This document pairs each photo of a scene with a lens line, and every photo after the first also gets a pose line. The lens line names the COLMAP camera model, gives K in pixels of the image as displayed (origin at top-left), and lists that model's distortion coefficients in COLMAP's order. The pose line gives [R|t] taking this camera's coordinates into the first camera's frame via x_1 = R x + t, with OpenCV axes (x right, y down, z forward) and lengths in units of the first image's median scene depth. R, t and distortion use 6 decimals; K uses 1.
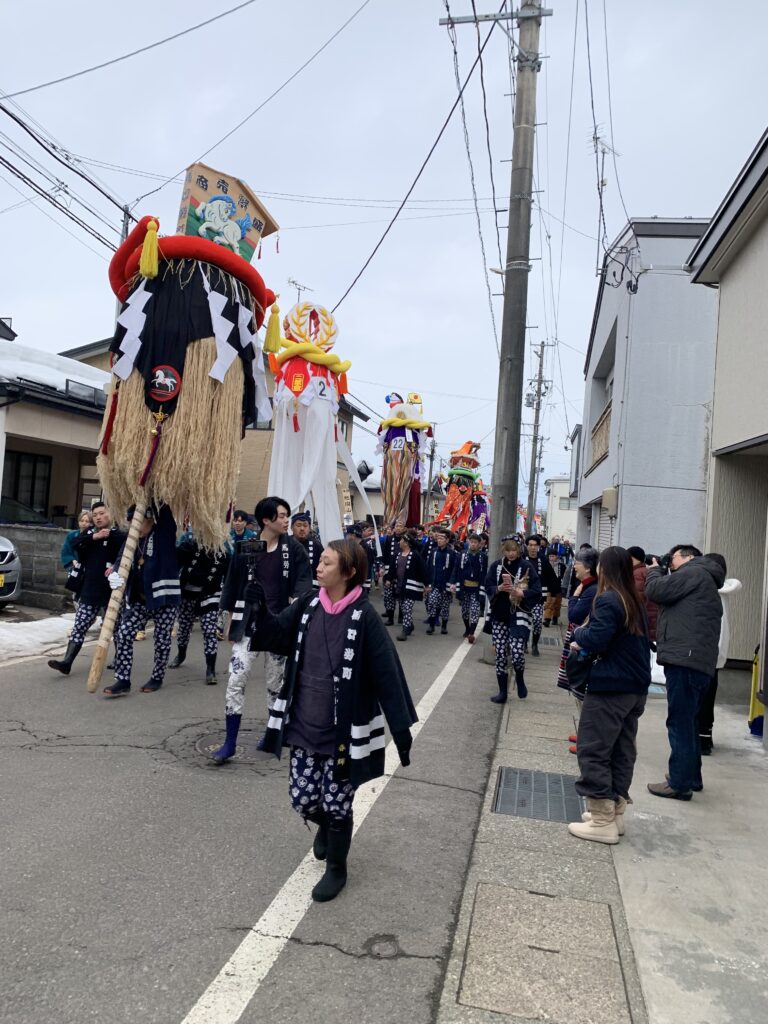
lens RADIAL K [[780.5, 0, 370.3], [0, 780.5, 498.8], [0, 0, 1]] dist [0.034819, -0.026773]
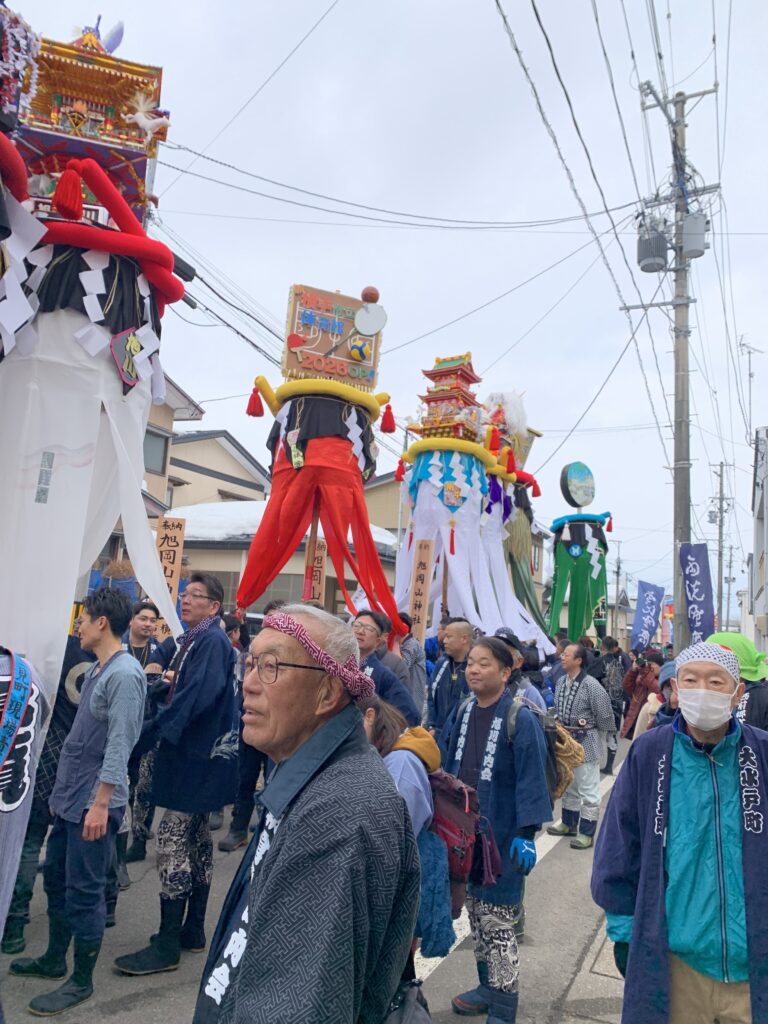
lens RADIAL K [[740.7, 0, 384.0], [0, 740.7, 512.0], [0, 0, 1]] dist [0.027216, -0.001853]
pose [[0.975270, -0.036887, -0.217916, -0.064313], [0.007863, 0.991141, -0.132580, -0.021953], [0.220876, 0.127588, 0.966920, -0.509006]]
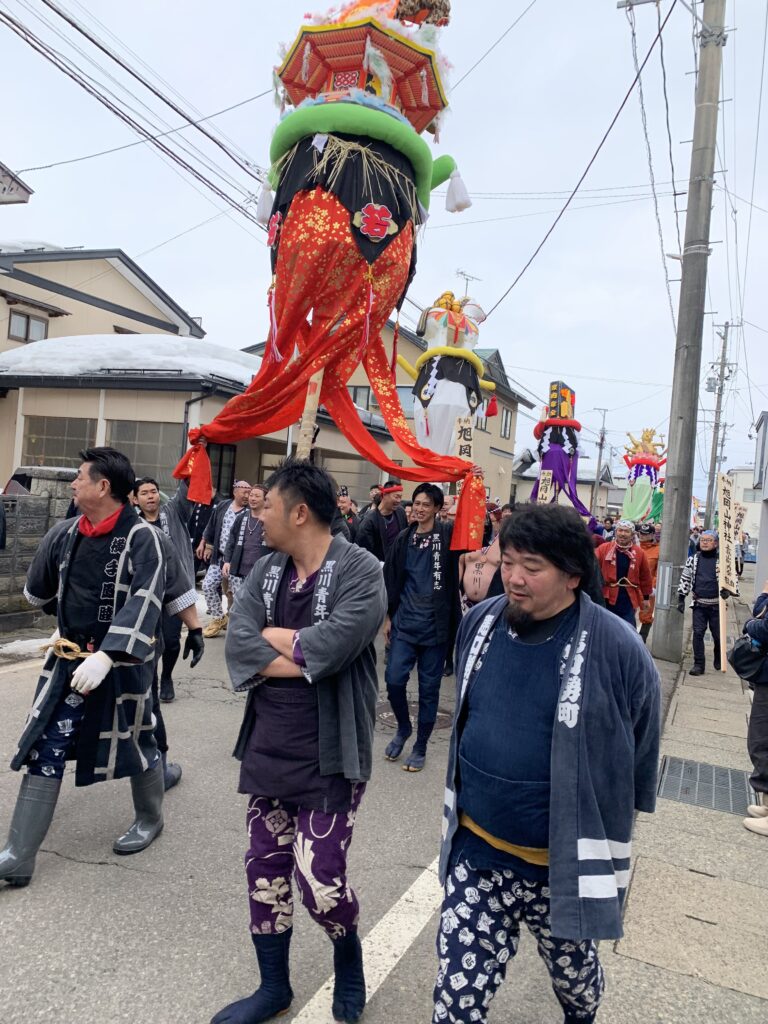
lens RADIAL K [[779.2, 0, 373.6], [0, 779.2, 498.6], [0, 0, 1]] dist [0.024719, -0.012533]
pose [[0.979097, 0.015834, -0.202775, -0.001515], [-0.012679, 0.999778, 0.016844, -0.001461], [0.202996, -0.013921, 0.979080, -0.035004]]
